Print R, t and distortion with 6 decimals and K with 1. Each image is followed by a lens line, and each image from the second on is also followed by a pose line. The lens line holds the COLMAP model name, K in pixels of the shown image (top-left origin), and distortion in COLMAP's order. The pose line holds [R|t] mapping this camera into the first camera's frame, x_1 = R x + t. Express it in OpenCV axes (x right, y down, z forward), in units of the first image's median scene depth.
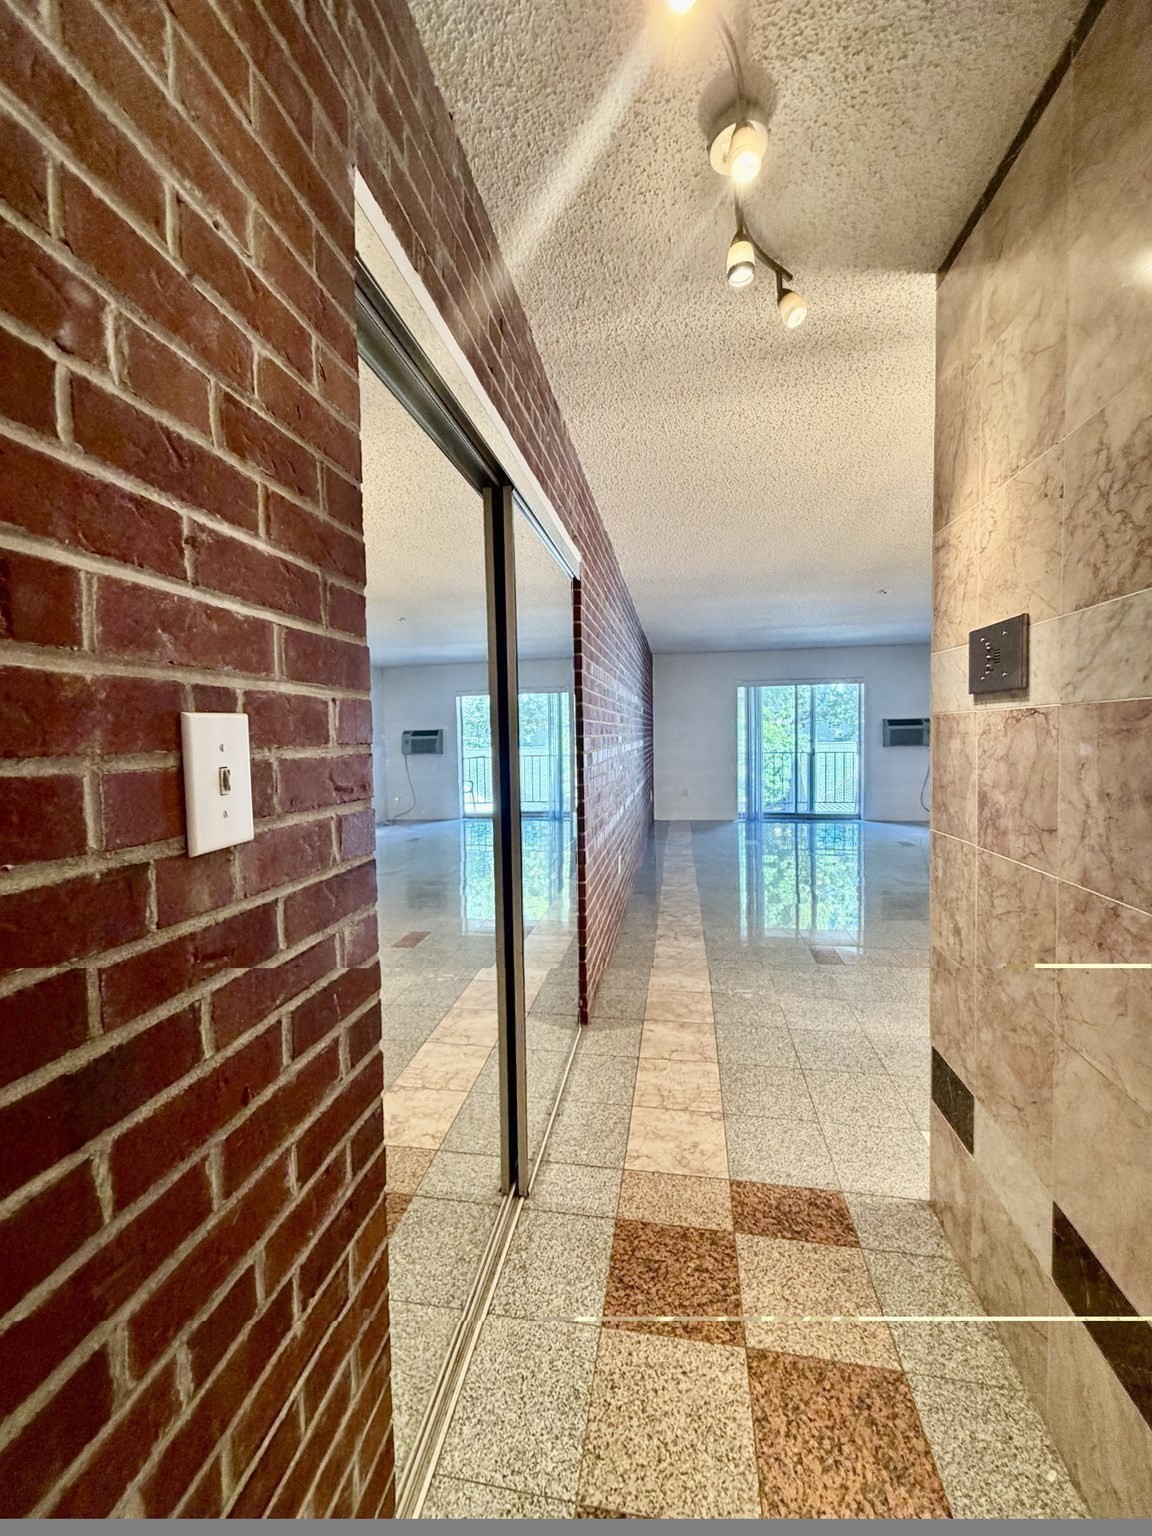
lens RADIAL K [[615.3, 0, 578.8], [0, 615.3, 762.6], [0, 0, 1]] dist [-0.001388, 0.000558]
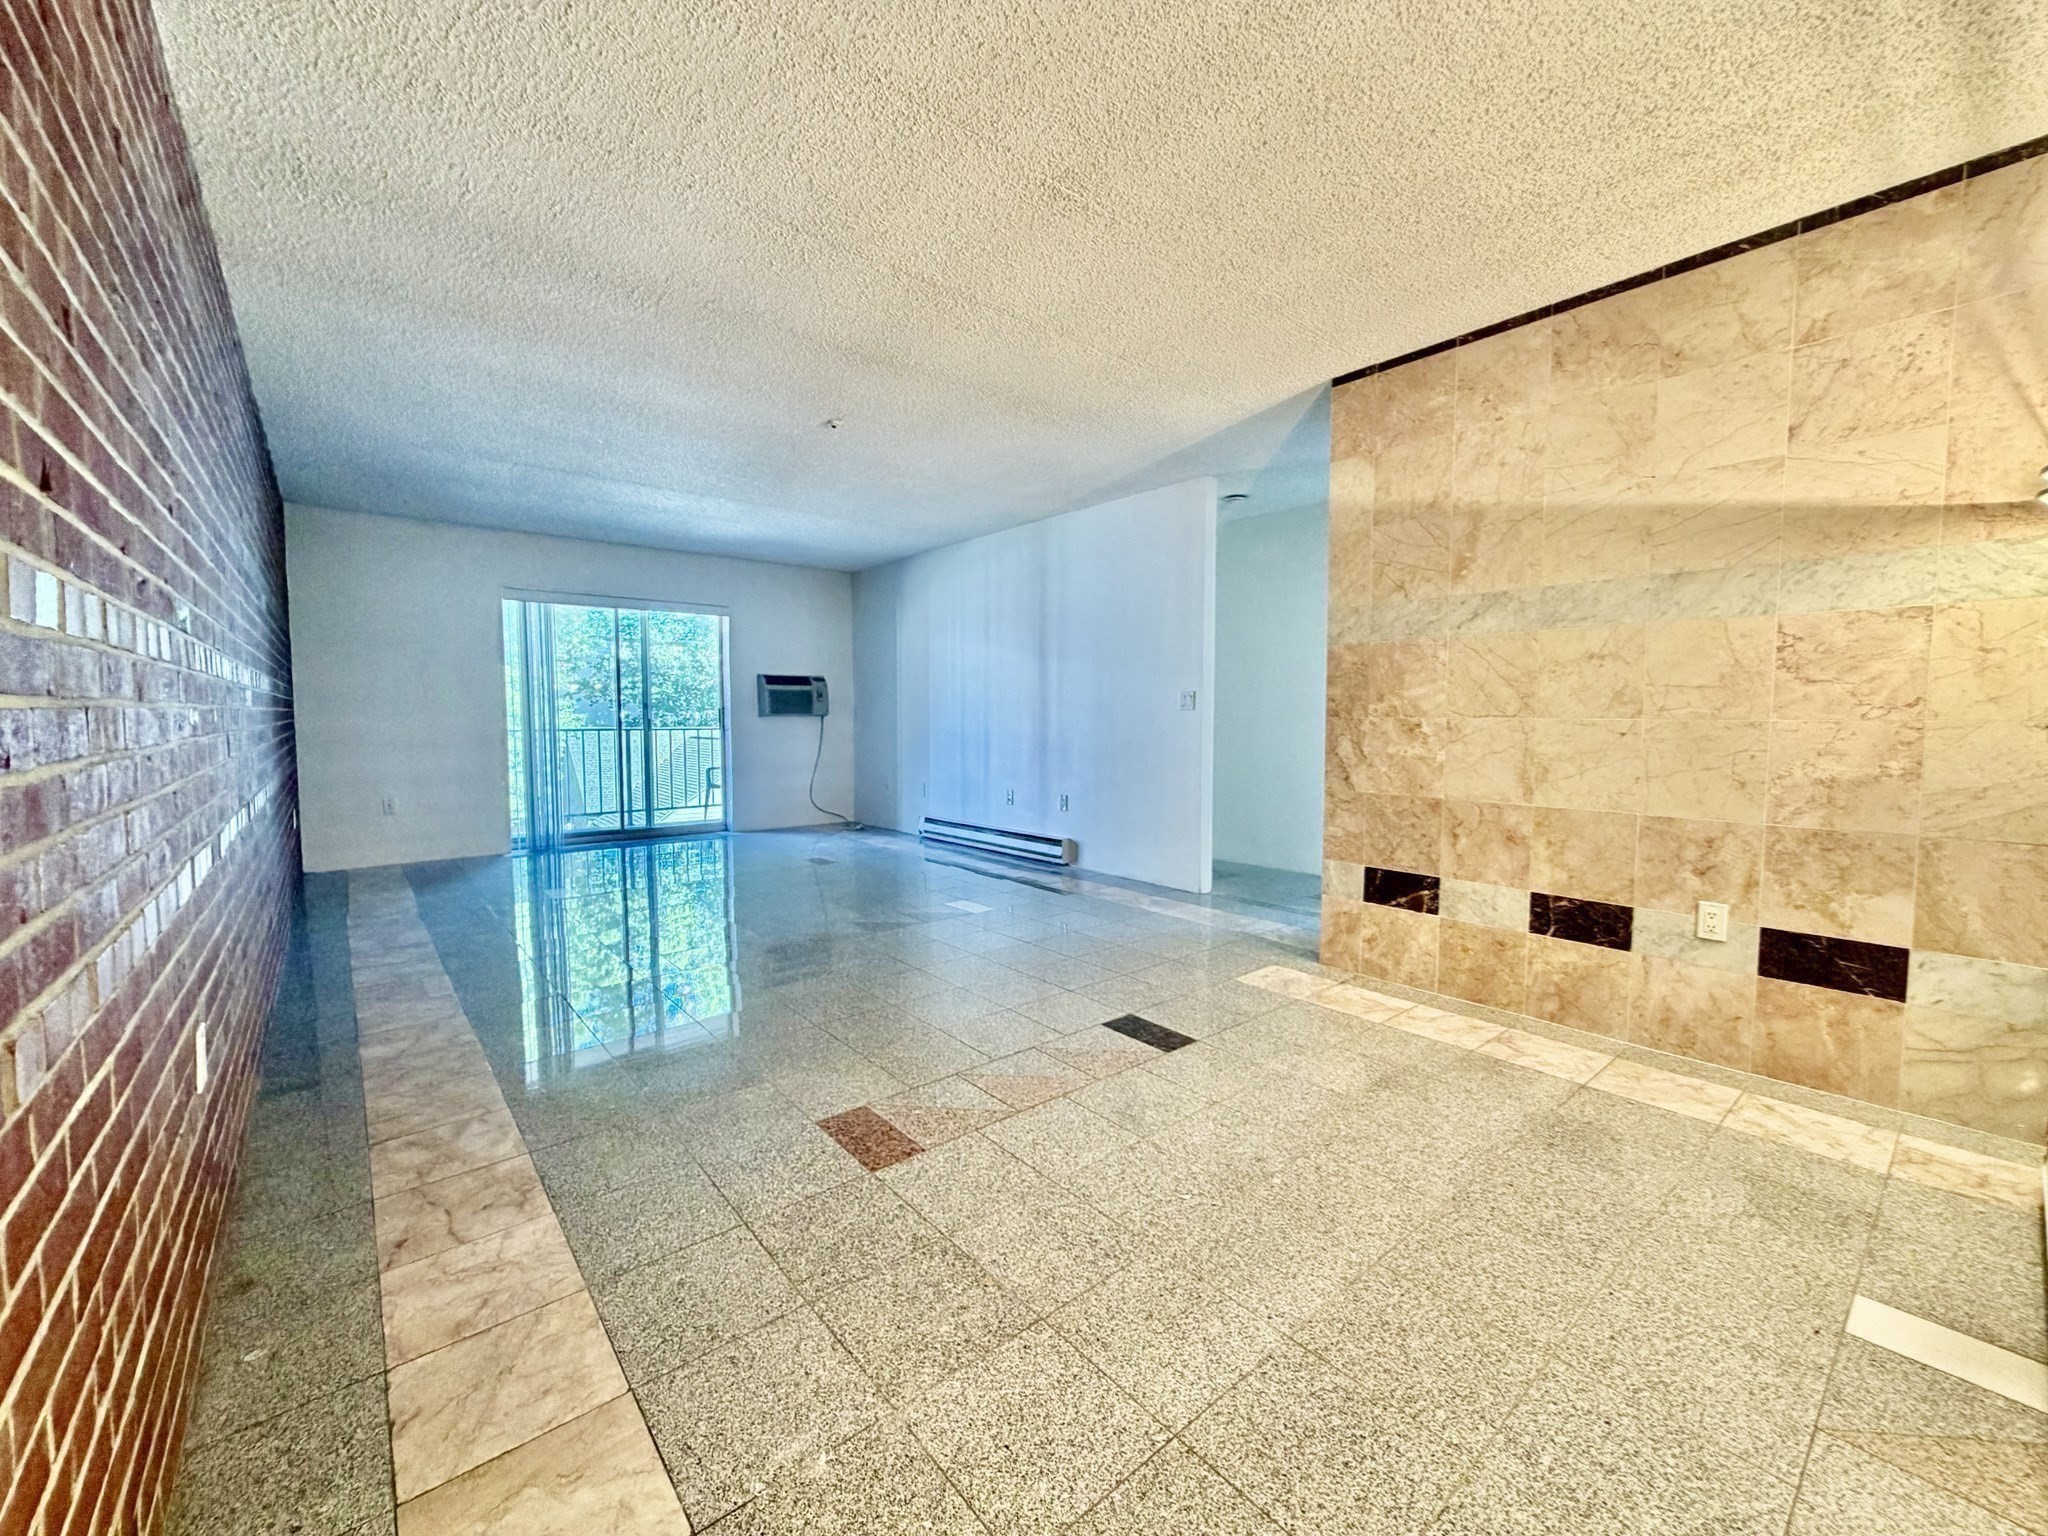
lens RADIAL K [[820.4, 0, 1014.3], [0, 820.4, 768.4], [0, 0, 1]] dist [-0.001388, 0.000558]
pose [[0.658337, -0.032613, 0.752016, 0.015647], [0.024083, 0.999462, 0.022261, 0.016512], [-0.752338, 0.003455, 0.658768, 0.223393]]
